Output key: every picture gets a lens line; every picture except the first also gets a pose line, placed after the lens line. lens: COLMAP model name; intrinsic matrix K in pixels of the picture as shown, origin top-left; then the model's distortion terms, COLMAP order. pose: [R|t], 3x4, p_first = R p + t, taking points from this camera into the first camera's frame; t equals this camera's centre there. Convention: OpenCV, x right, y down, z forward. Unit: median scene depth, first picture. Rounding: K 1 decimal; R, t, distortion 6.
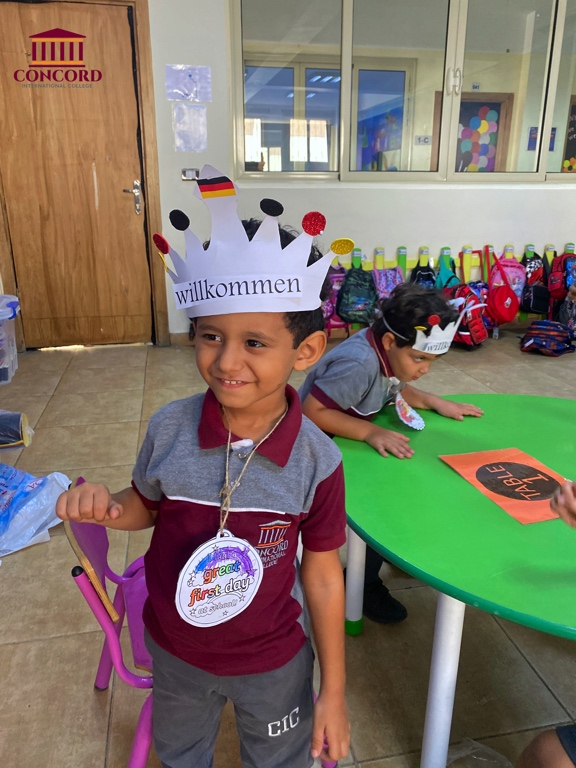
lens RADIAL K [[578.4, 0, 288.7], [0, 578.4, 389.3], [0, 0, 1]] dist [0.006980, -0.013018]
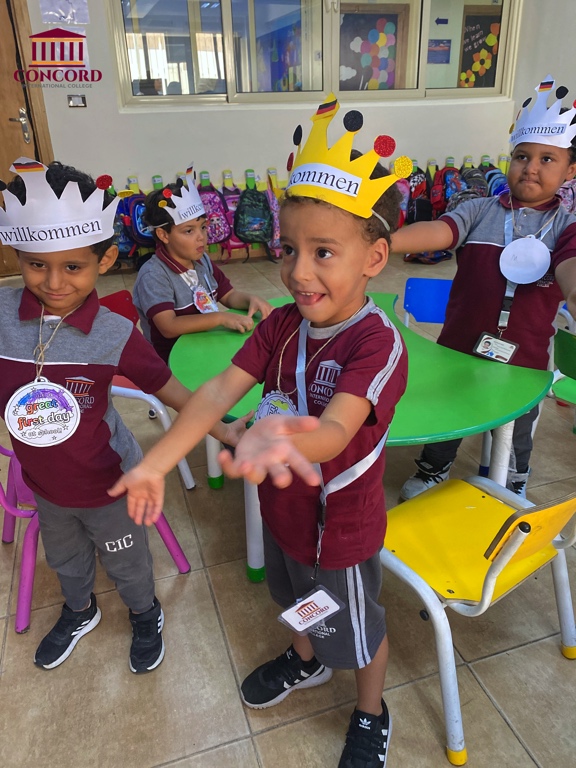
lens RADIAL K [[578.4, 0, 289.0], [0, 578.4, 385.3], [0, 0, 1]] dist [0.006980, -0.013018]
pose [[0.993028, -0.072999, 0.092559, 0.069849], [0.061692, 0.990900, 0.119632, 0.024067], [-0.100449, -0.113088, 0.988494, -0.093553]]
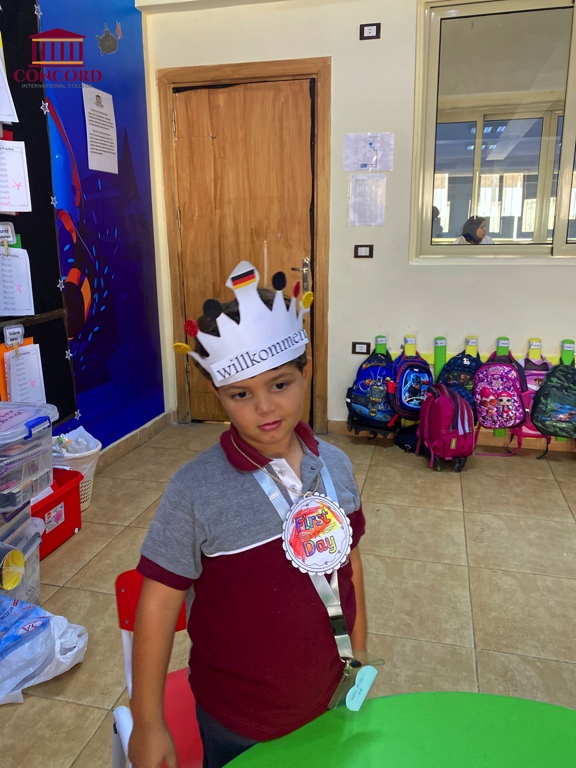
lens RADIAL K [[578.4, 0, 289.1], [0, 578.4, 391.1], [0, 0, 1]] dist [0.006980, -0.013018]
pose [[0.901764, 0.096533, -0.421312, 0.125902], [-0.129019, 0.990420, -0.049218, -0.099476], [0.412525, 0.098740, 0.905579, 0.168631]]
